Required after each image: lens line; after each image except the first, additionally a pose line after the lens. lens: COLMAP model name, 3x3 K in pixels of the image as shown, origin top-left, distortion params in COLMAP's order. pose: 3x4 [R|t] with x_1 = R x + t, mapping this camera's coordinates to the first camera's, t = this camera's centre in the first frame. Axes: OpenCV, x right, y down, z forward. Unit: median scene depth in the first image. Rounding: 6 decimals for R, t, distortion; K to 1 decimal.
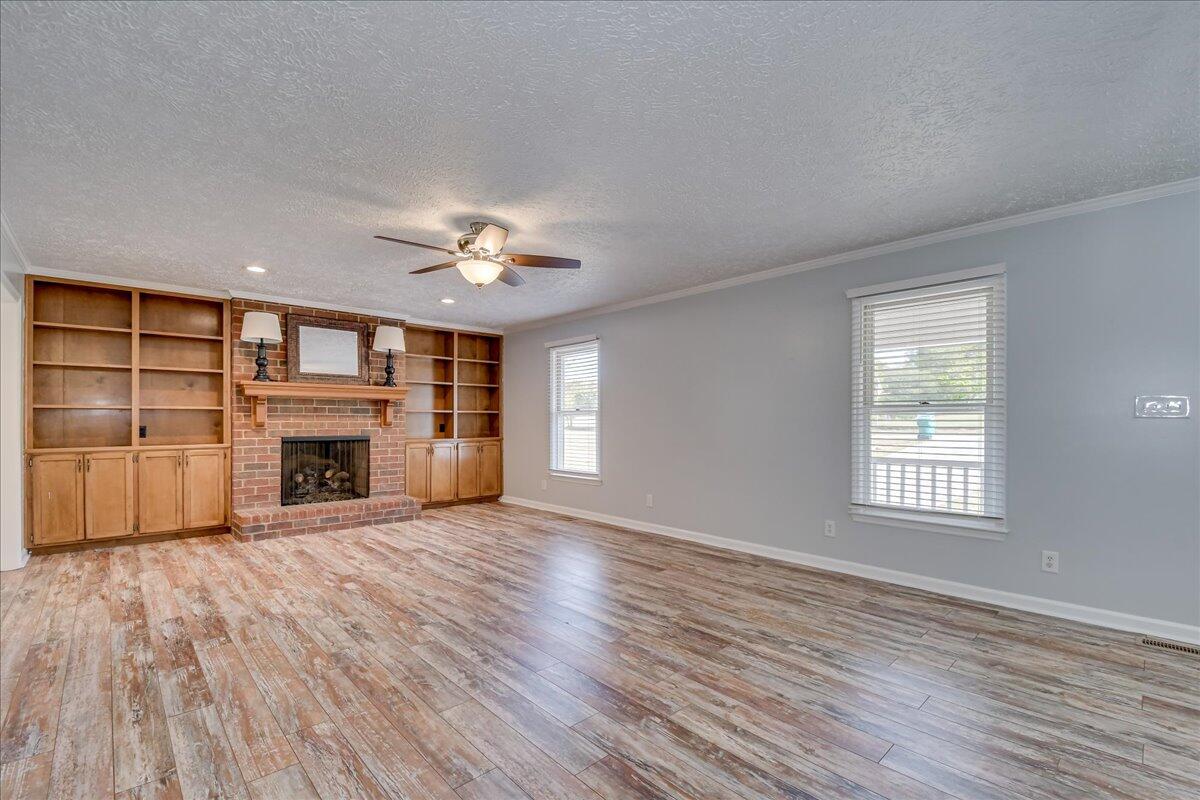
lens RADIAL K [[530.0, 0, 601.2], [0, 530.0, 425.2], [0, 0, 1]] dist [0.007807, -0.000273]
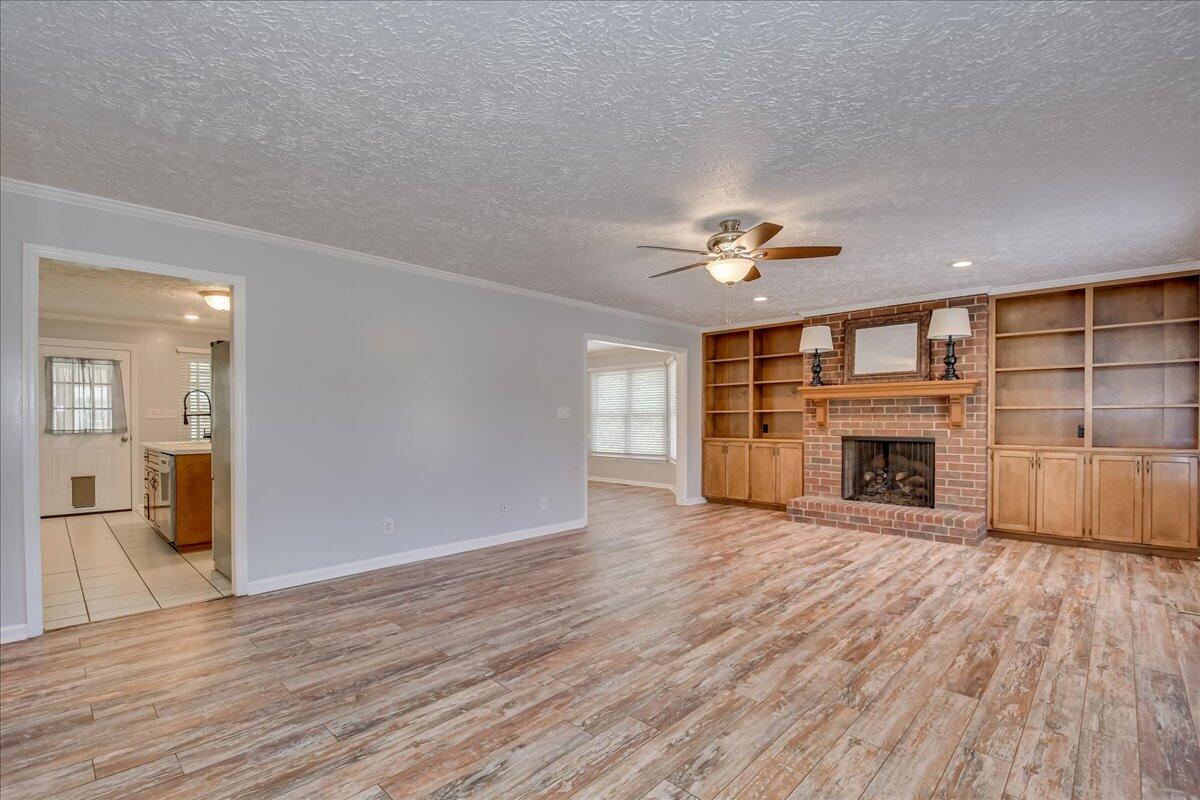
lens RADIAL K [[540.0, 0, 578.0], [0, 540.0, 424.1], [0, 0, 1]] dist [-0.000267, -0.000624]
pose [[0.031380, 0.005383, -0.999493, 0.549768], [-0.009082, 0.999946, 0.005101, -0.002370], [0.999466, 0.008917, 0.031427, 0.489620]]
